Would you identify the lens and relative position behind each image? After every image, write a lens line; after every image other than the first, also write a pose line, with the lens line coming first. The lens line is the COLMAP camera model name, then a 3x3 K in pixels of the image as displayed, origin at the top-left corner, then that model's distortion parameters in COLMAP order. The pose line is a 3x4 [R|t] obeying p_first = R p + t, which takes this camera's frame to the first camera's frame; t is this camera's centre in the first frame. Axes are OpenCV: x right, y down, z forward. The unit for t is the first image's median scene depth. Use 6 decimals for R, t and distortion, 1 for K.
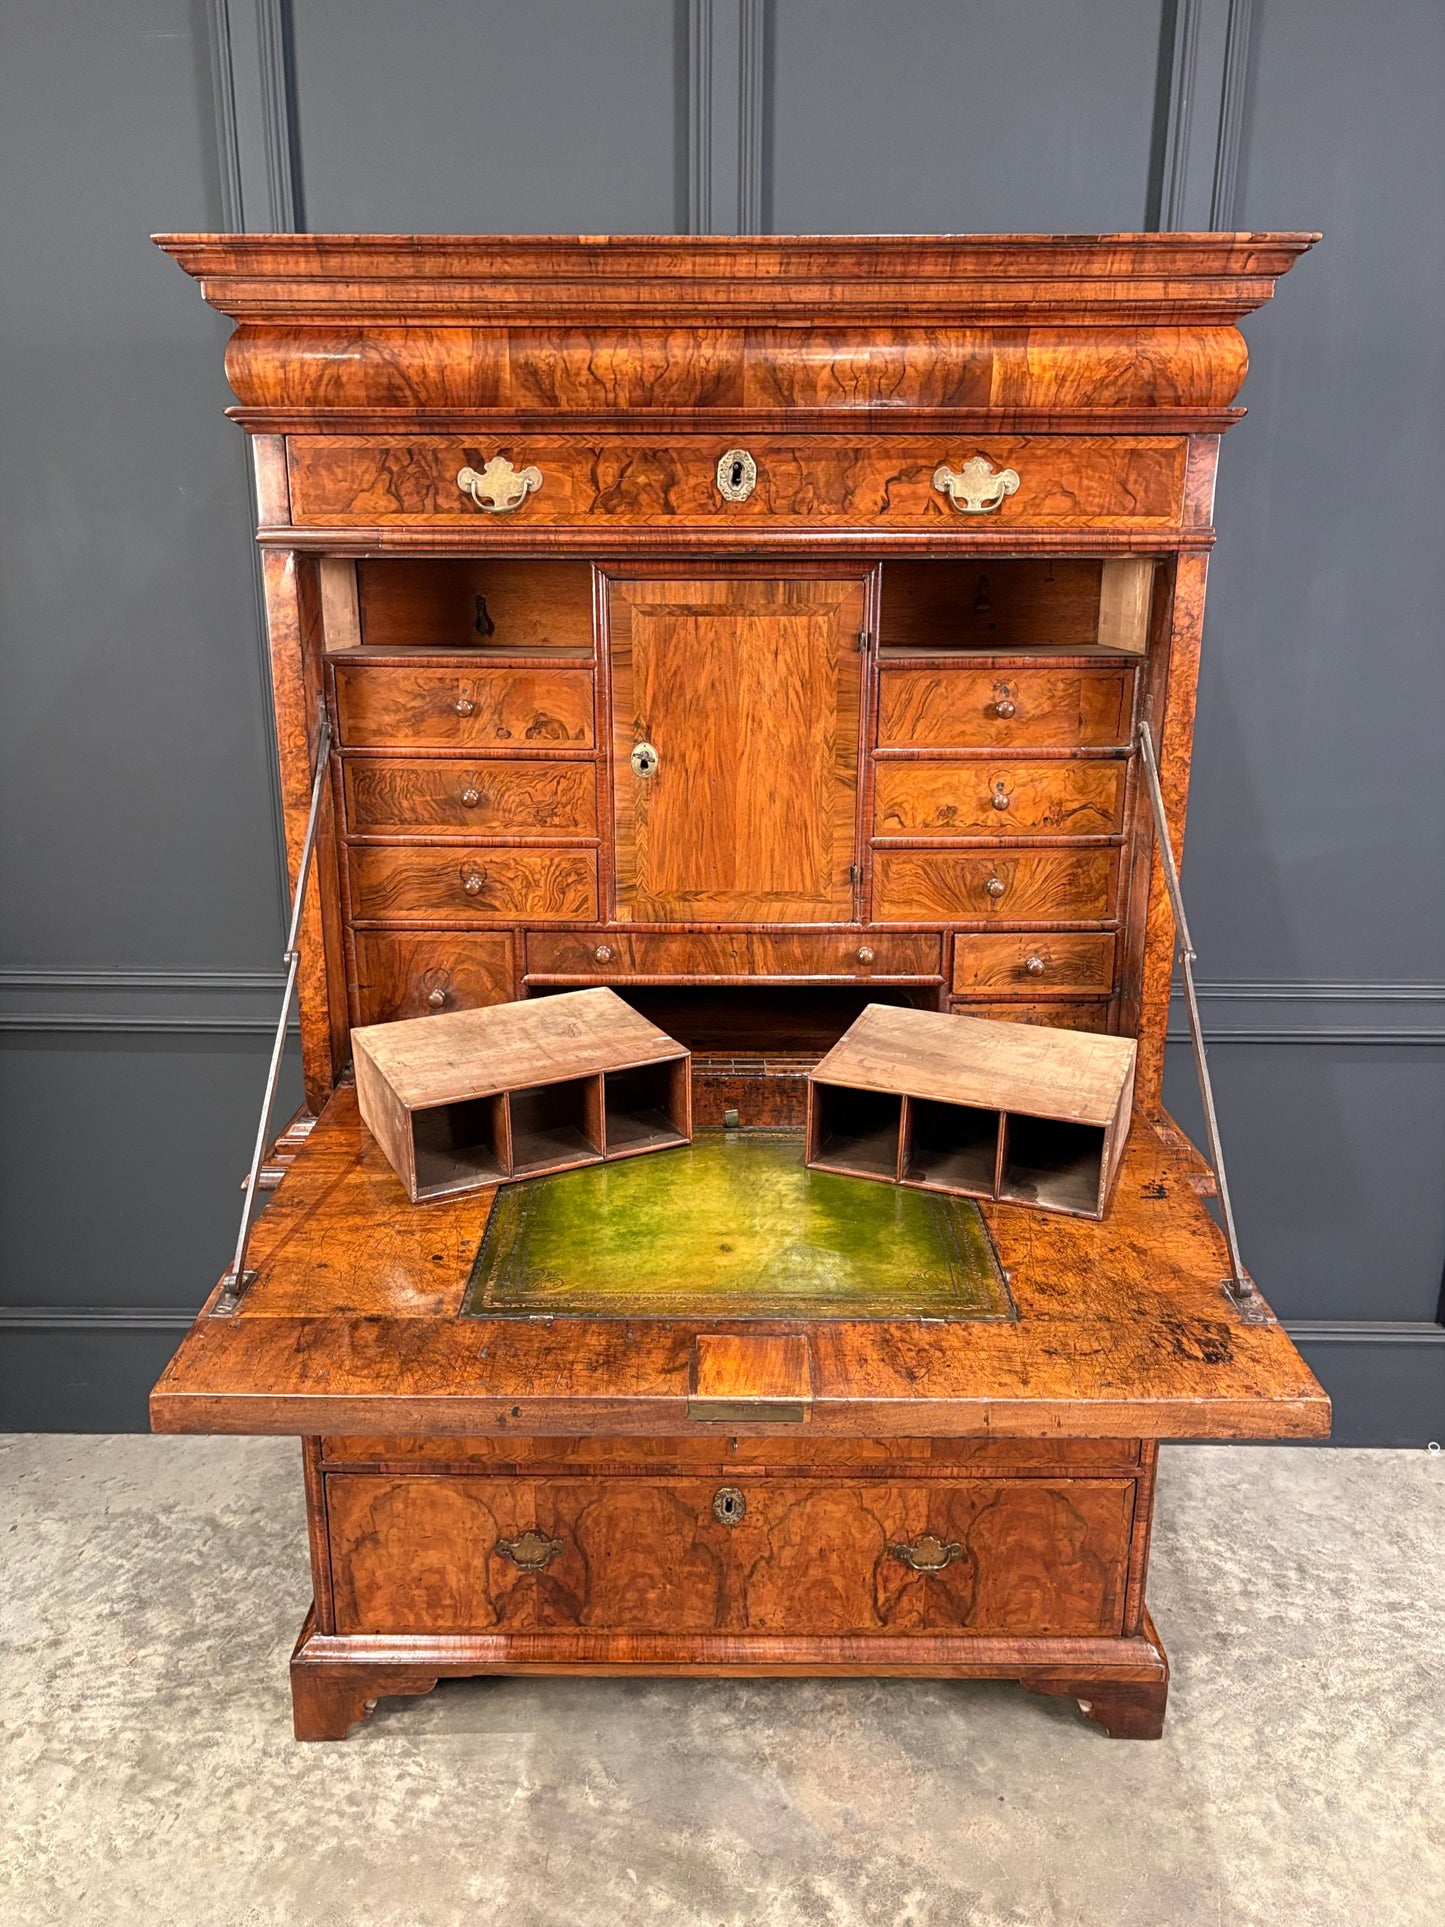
lens RADIAL K [[1419.9, 0, 724.0], [0, 1419.9, 962.2], [0, 0, 1]] dist [0.004657, 0.006873]
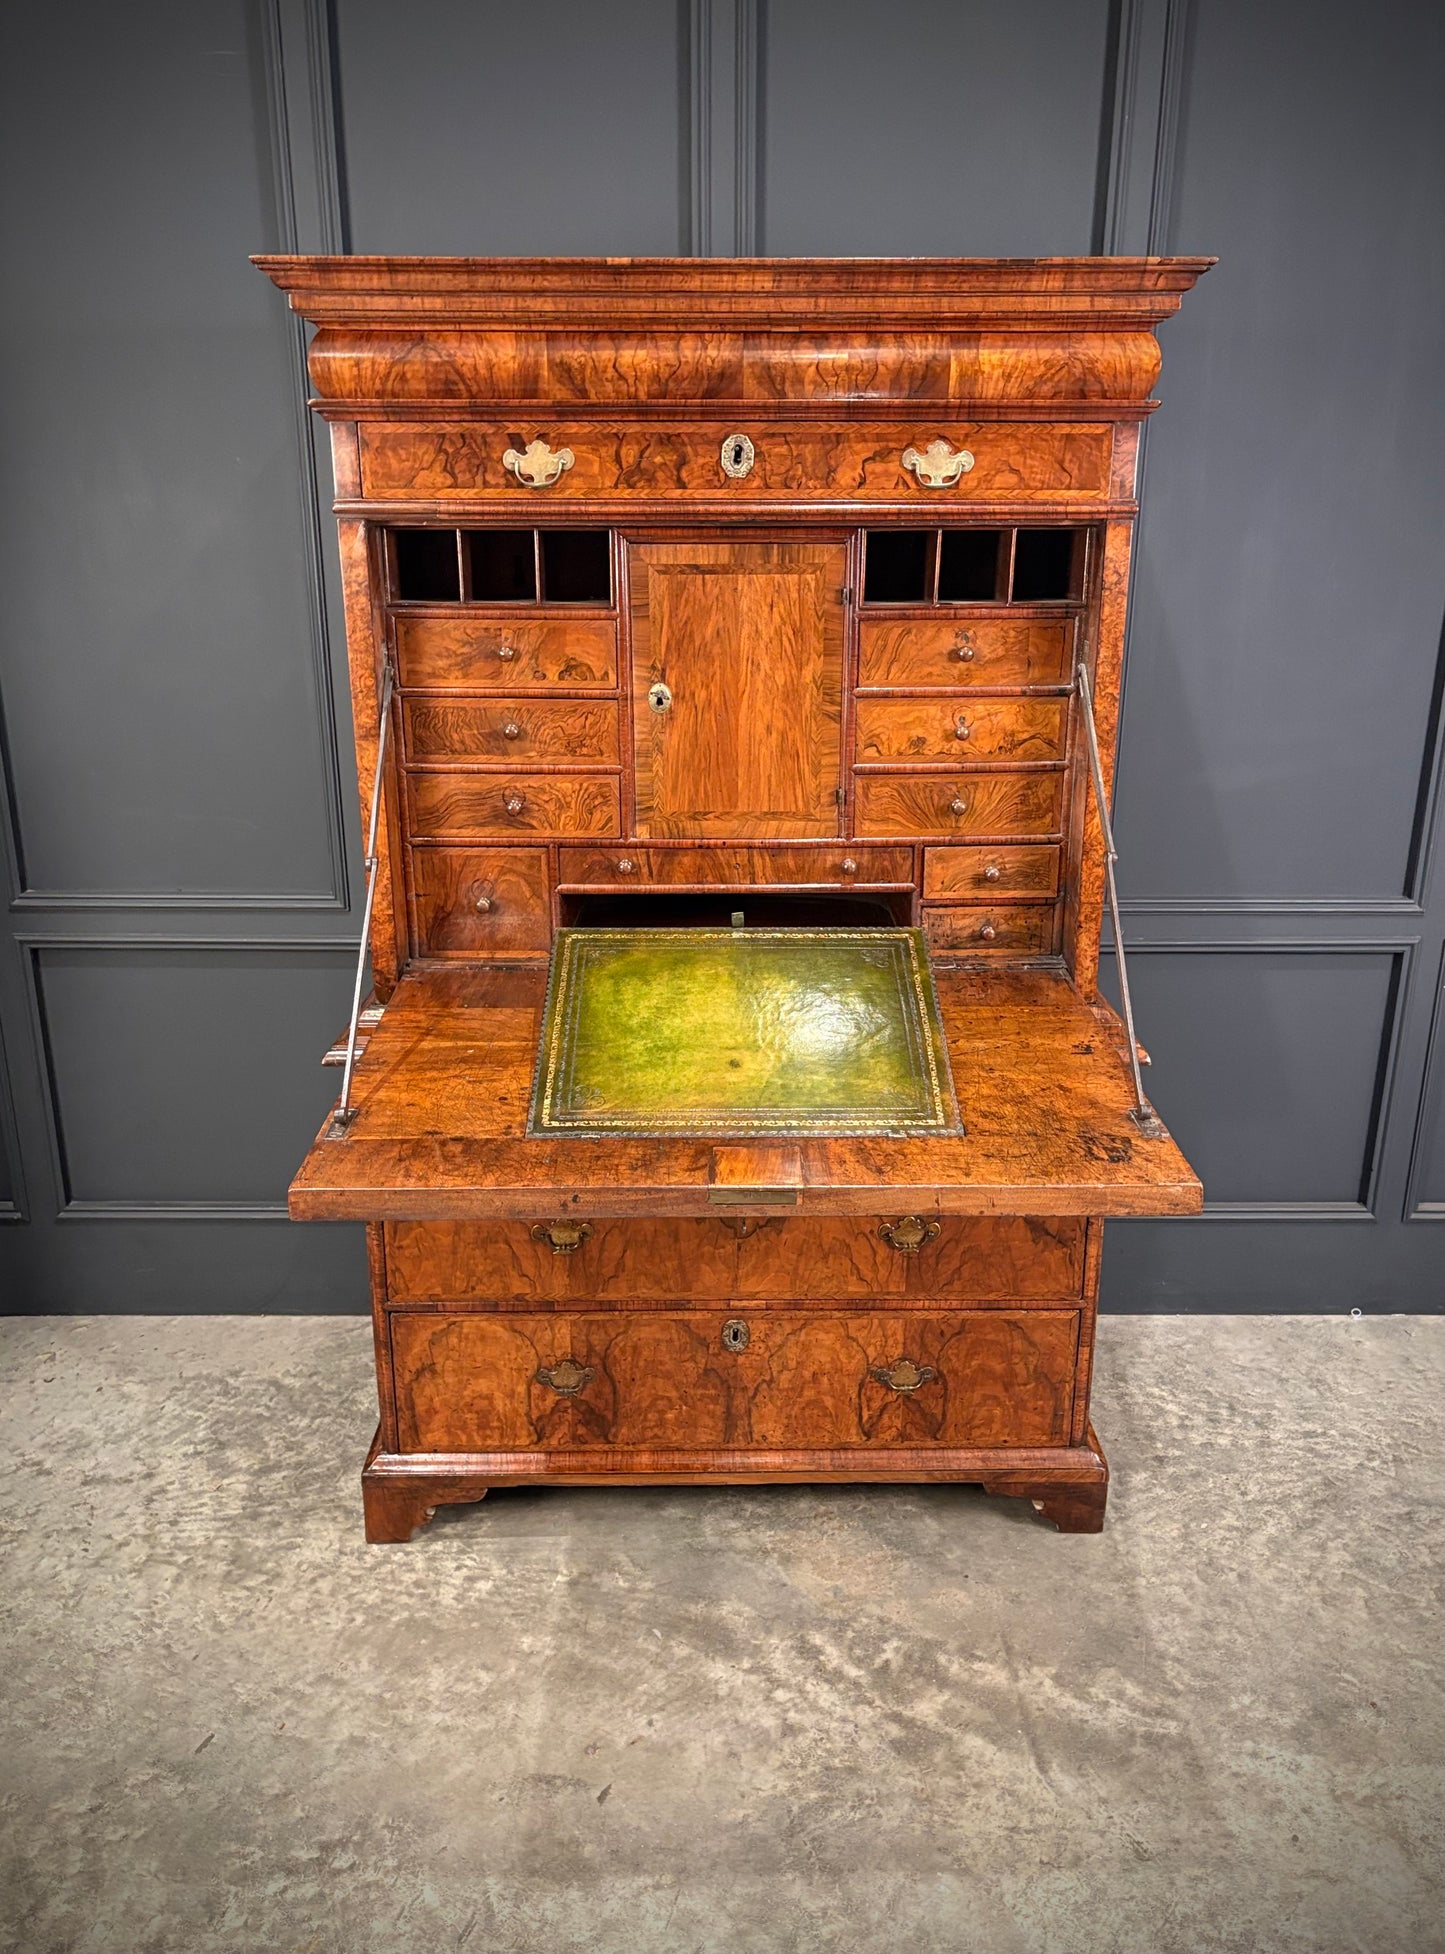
lens RADIAL K [[1477.3, 0, 744.5], [0, 1477.3, 975.4], [0, 0, 1]] dist [0.007030, -0.001505]
pose [[0.999798, -0.007048, 0.018800, -0.011557], [0.006461, 0.999495, 0.031121, 0.053178], [-0.019010, -0.030993, 0.999339, -0.247600]]
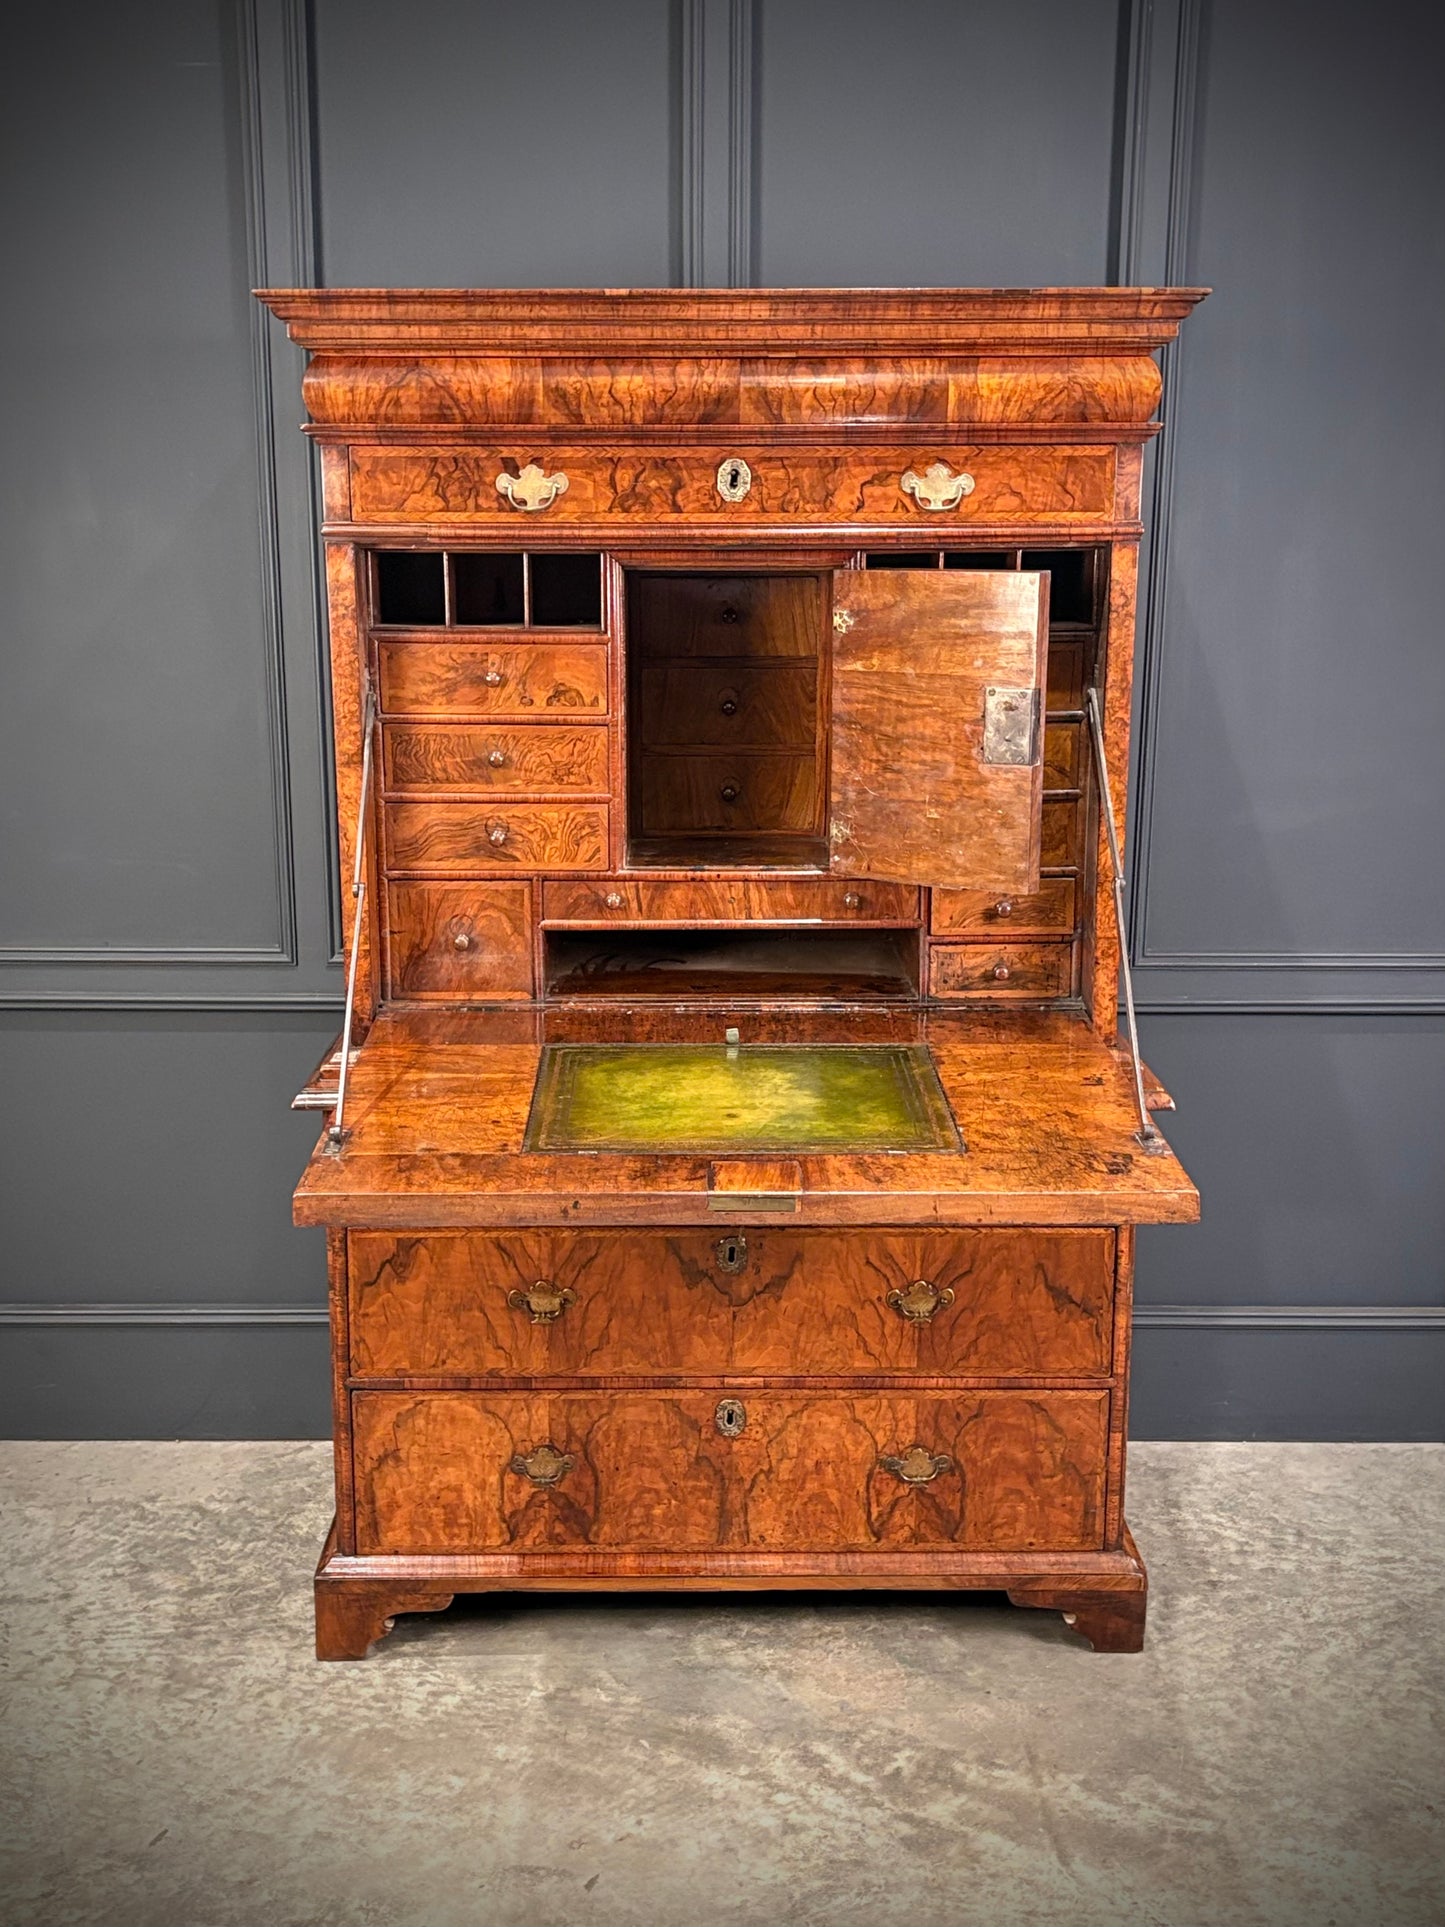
lens RADIAL K [[2048.7, 0, 719.7], [0, 2048.7, 959.3], [0, 0, 1]] dist [0.110226, -0.245051]
pose [[0.999865, -0.005793, 0.015373, -0.030610], [0.006667, 0.998328, -0.057412, 0.147172], [-0.015015, 0.057507, 0.998232, -0.660389]]
